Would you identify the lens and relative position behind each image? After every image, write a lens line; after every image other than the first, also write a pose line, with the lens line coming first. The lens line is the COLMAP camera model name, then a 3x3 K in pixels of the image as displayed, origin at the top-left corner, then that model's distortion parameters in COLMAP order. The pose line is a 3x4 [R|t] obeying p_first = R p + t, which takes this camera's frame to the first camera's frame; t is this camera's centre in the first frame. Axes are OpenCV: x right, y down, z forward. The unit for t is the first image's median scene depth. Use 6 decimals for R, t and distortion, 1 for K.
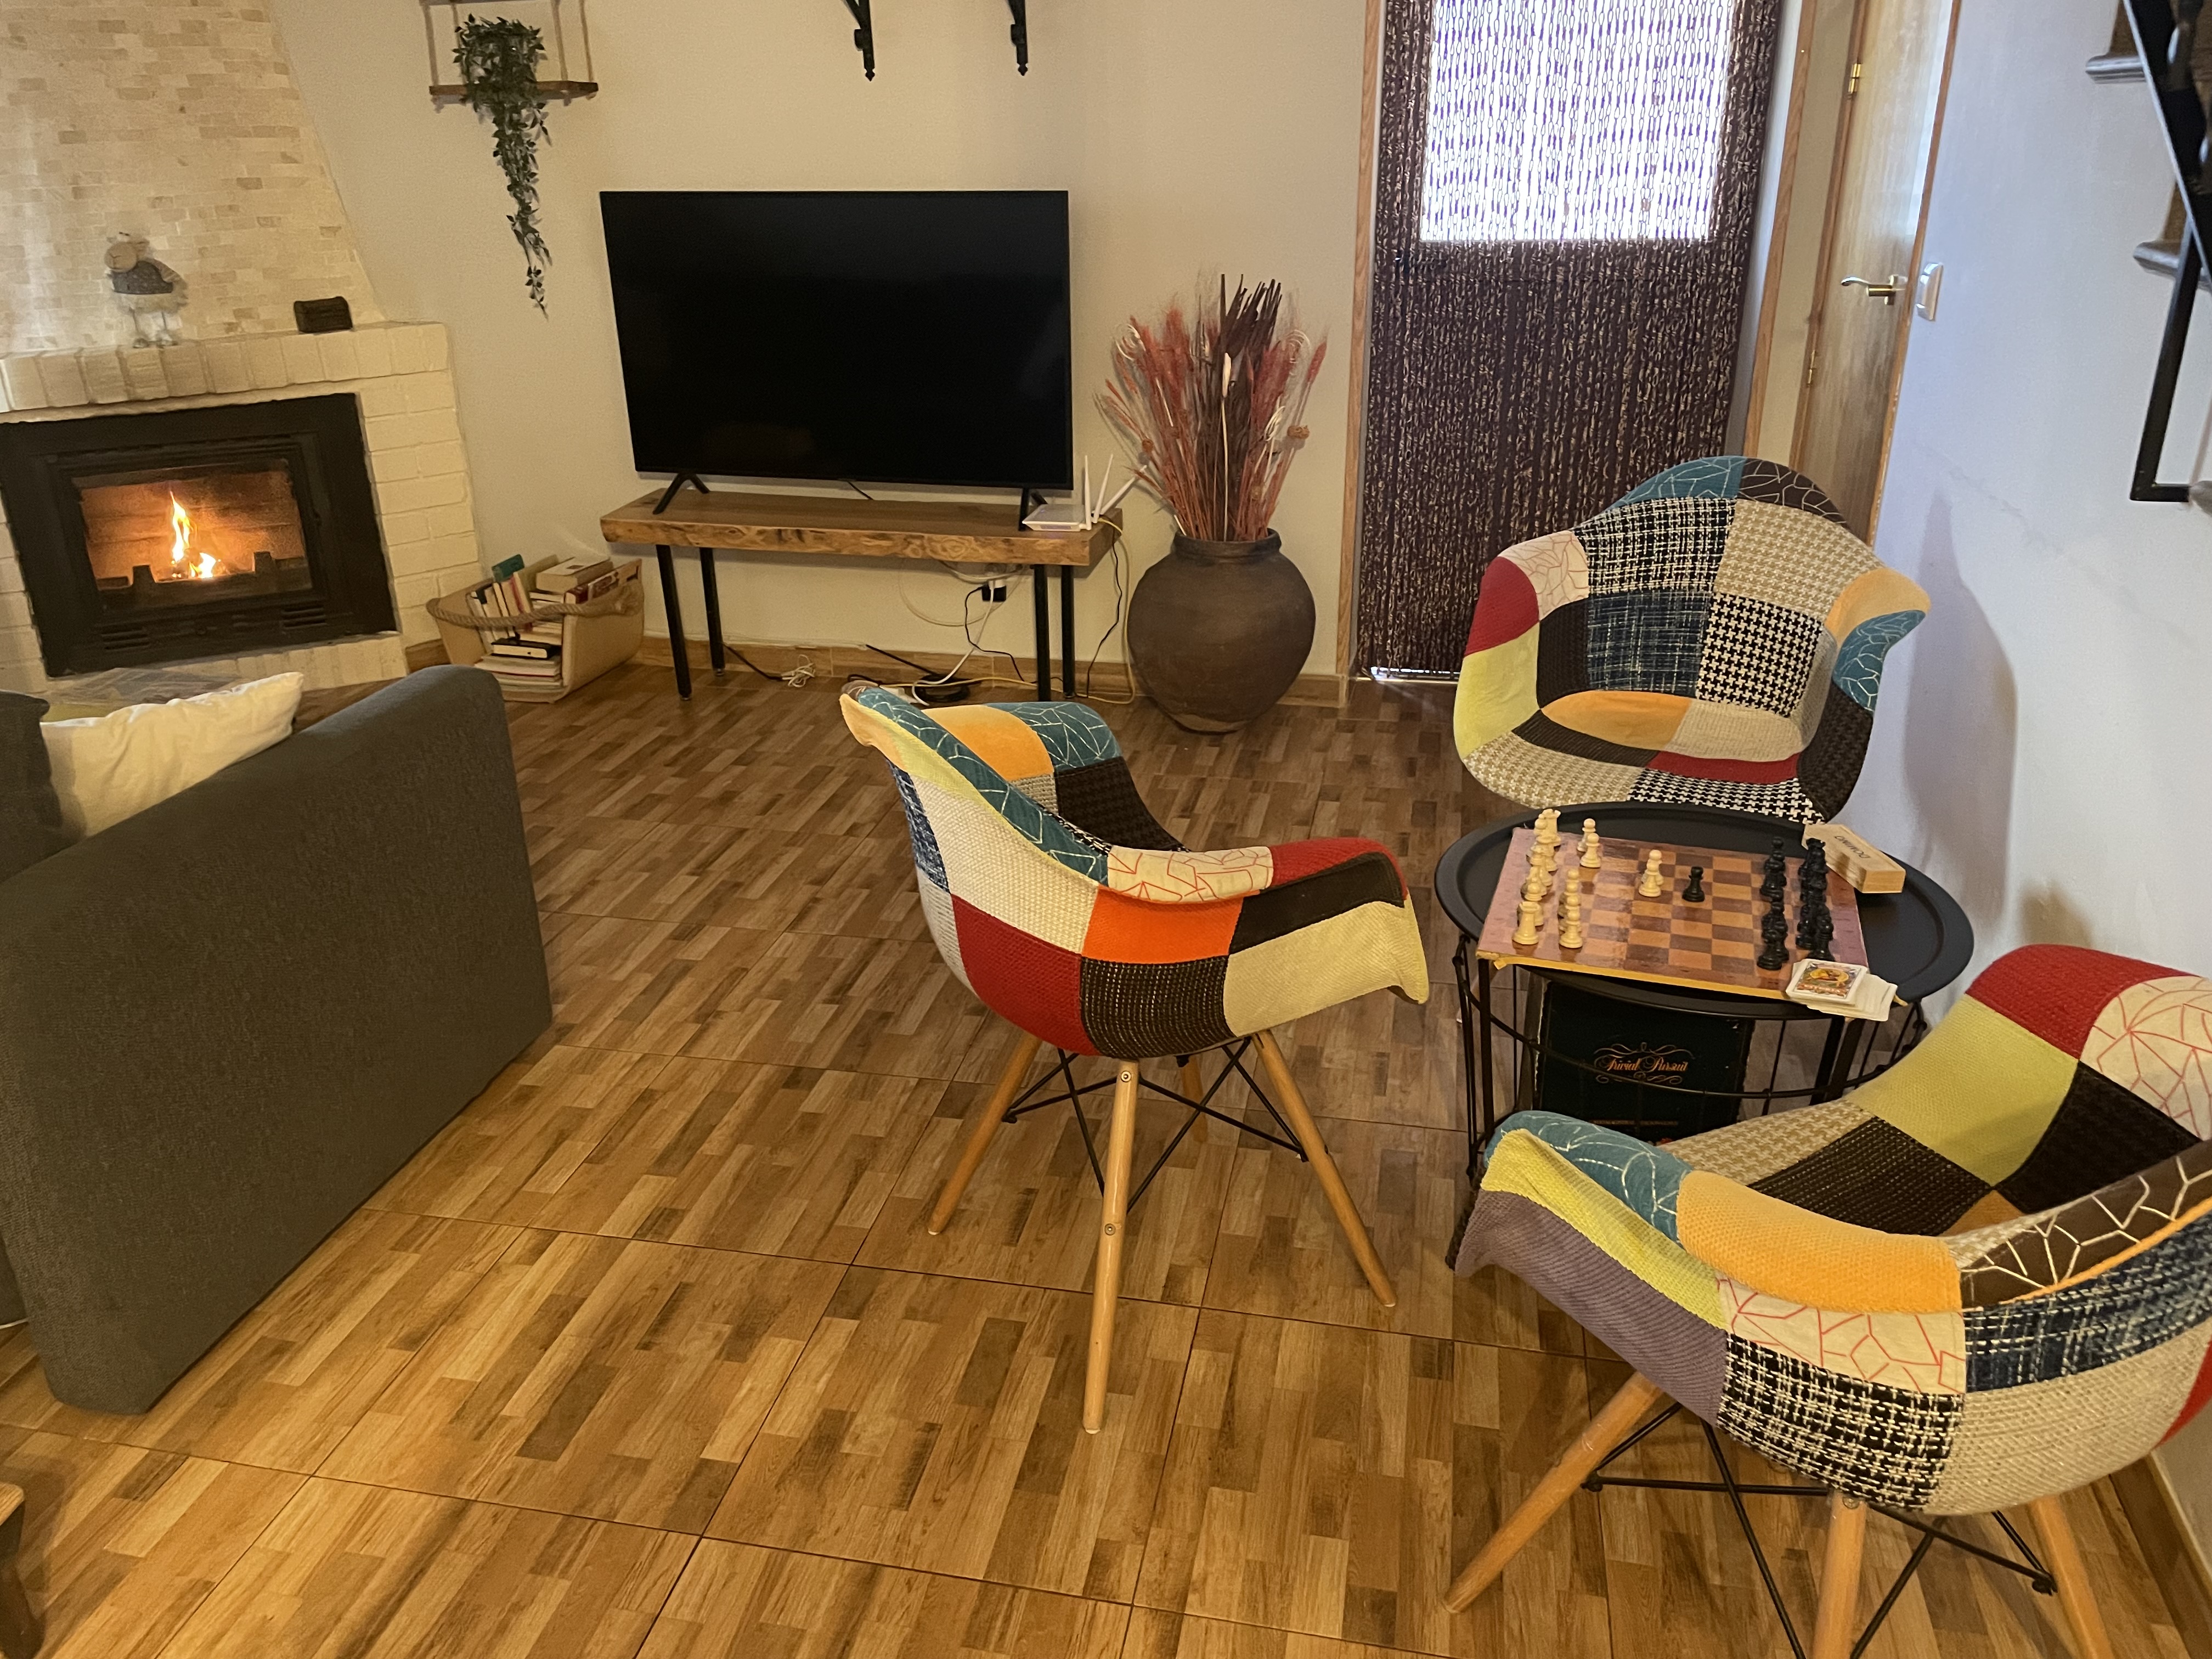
lens RADIAL K [[1678.2, 0, 1084.2], [0, 1678.2, 808.9], [0, 0, 1]] dist [0.093041, -0.126870]
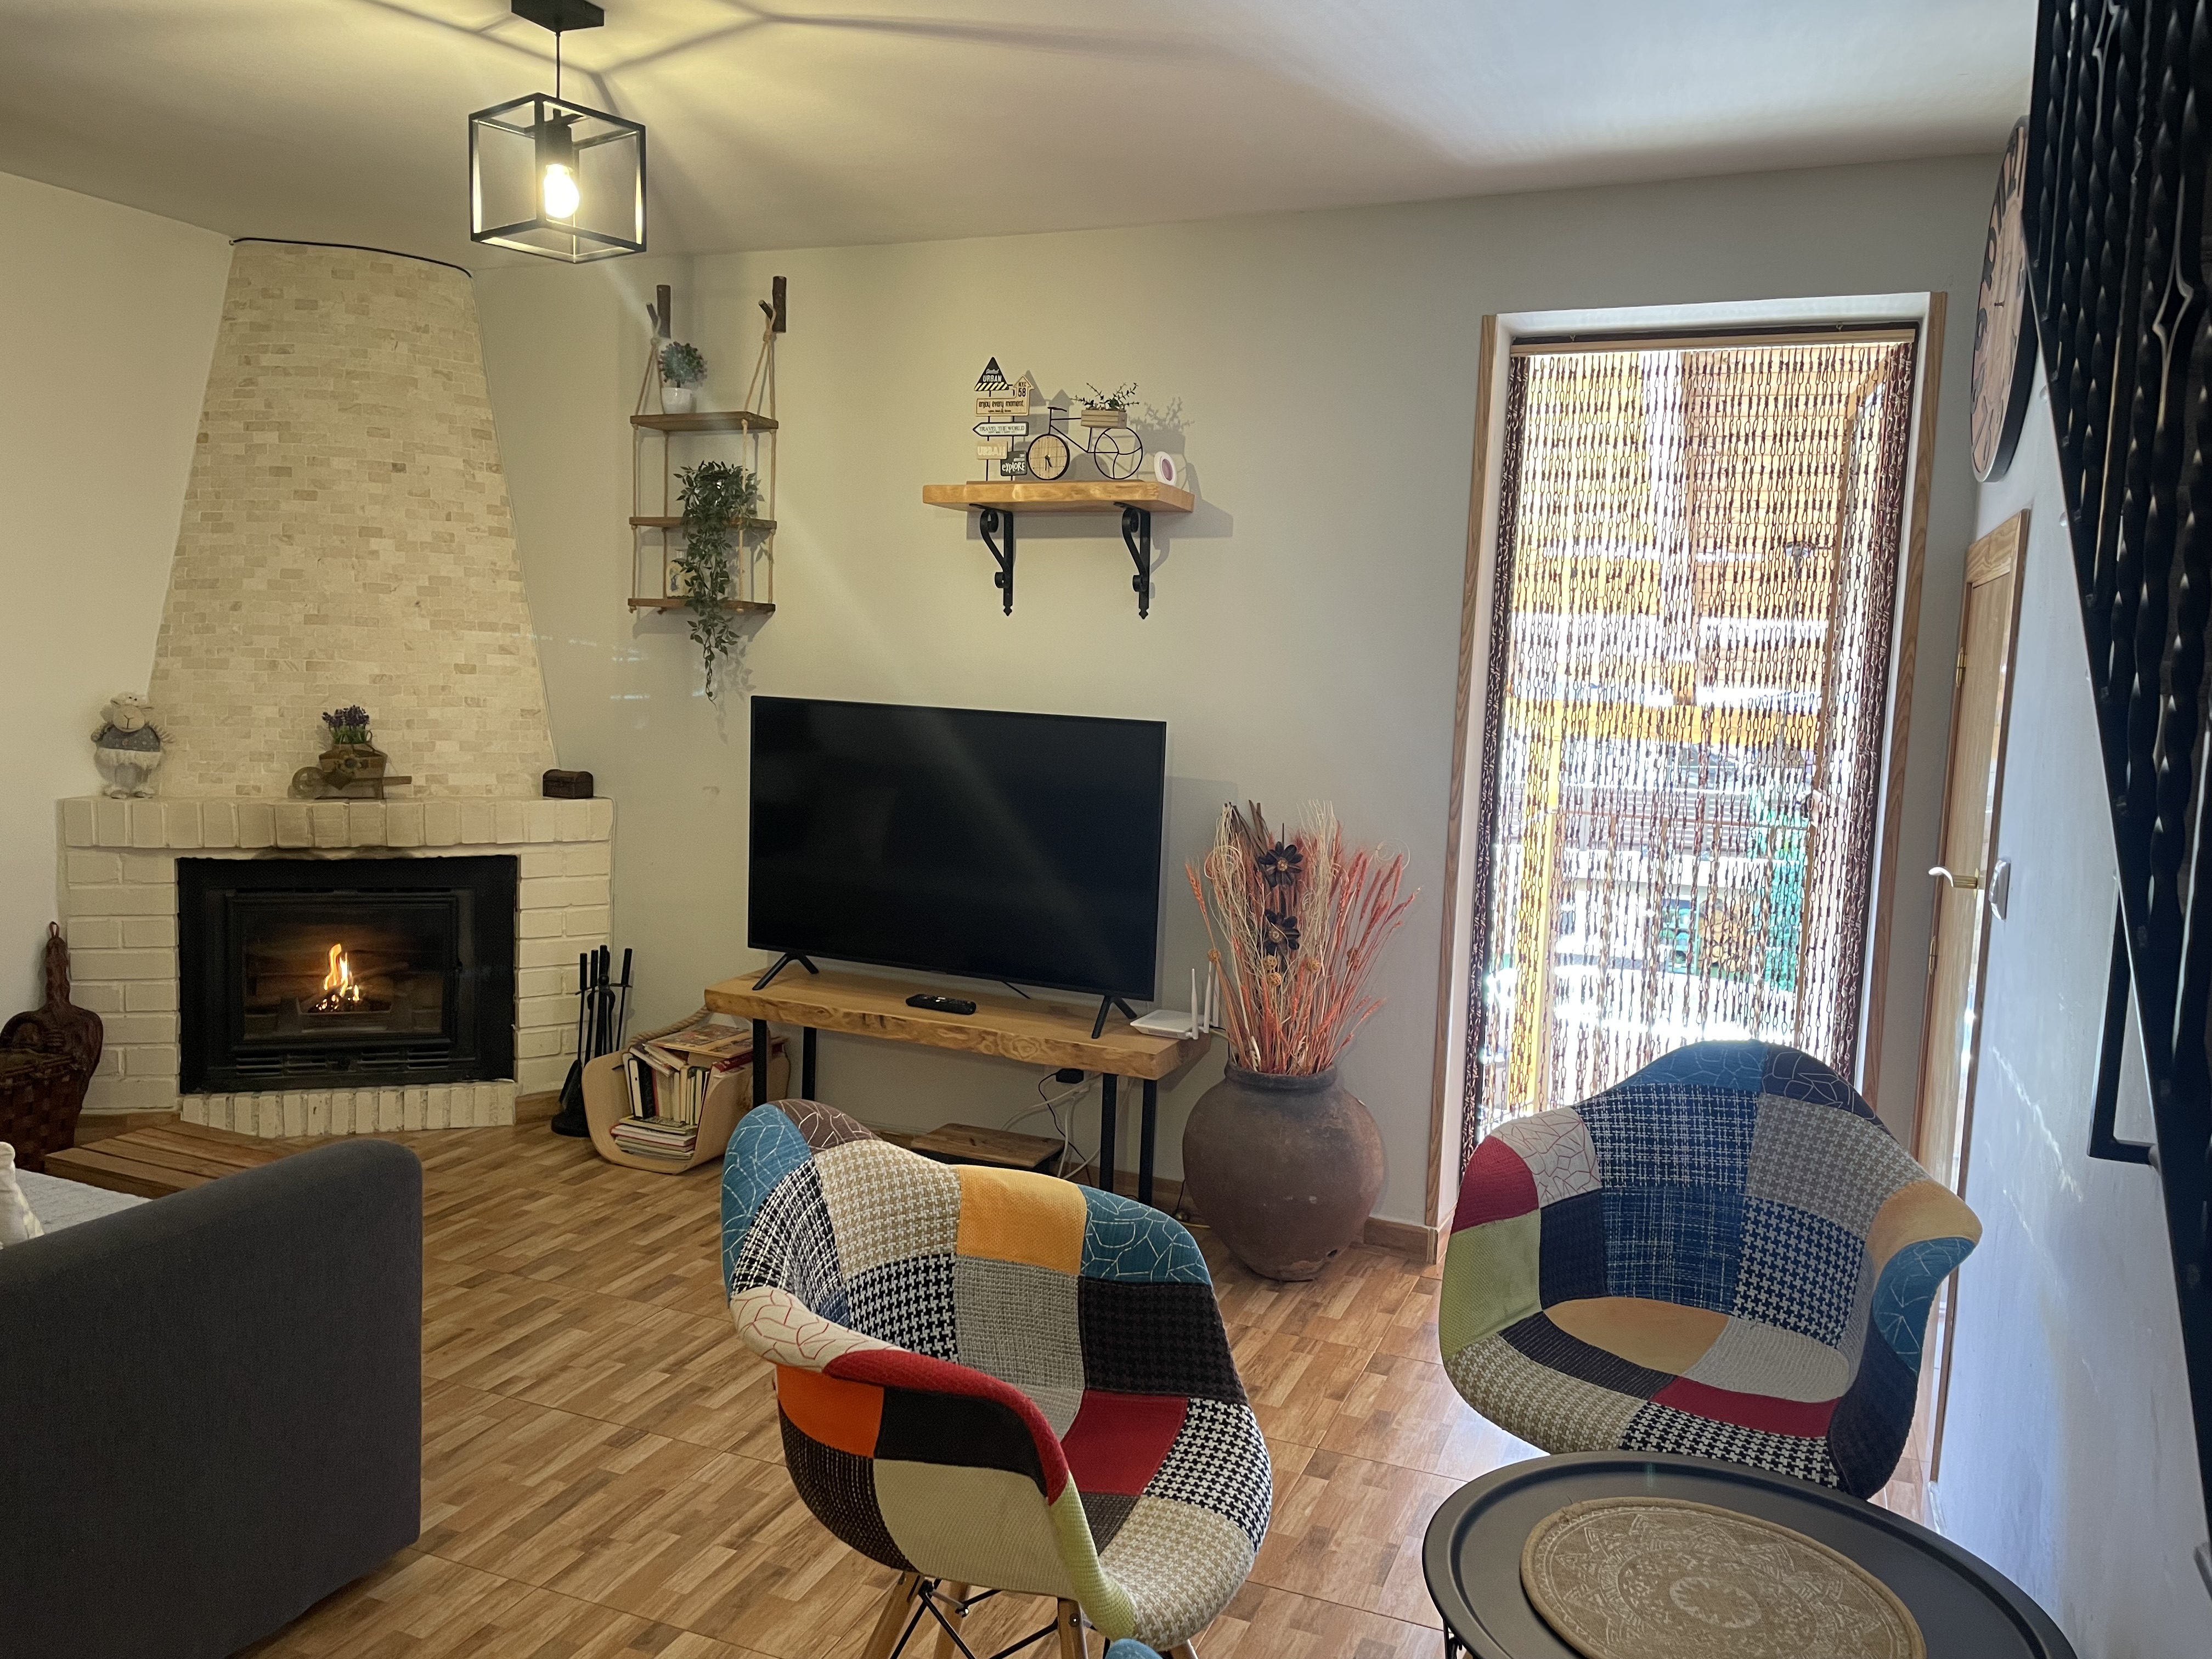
lens RADIAL K [[1655.6, 0, 1098.7], [0, 1655.6, 813.0], [0, 0, 1]] dist [0.152742, -0.220629]
pose [[0.982625, 0.075425, -0.169584, 0.120011], [-0.120611, 0.953975, -0.274562, -0.024447], [0.141070, 0.290245, 0.946497, 0.042735]]
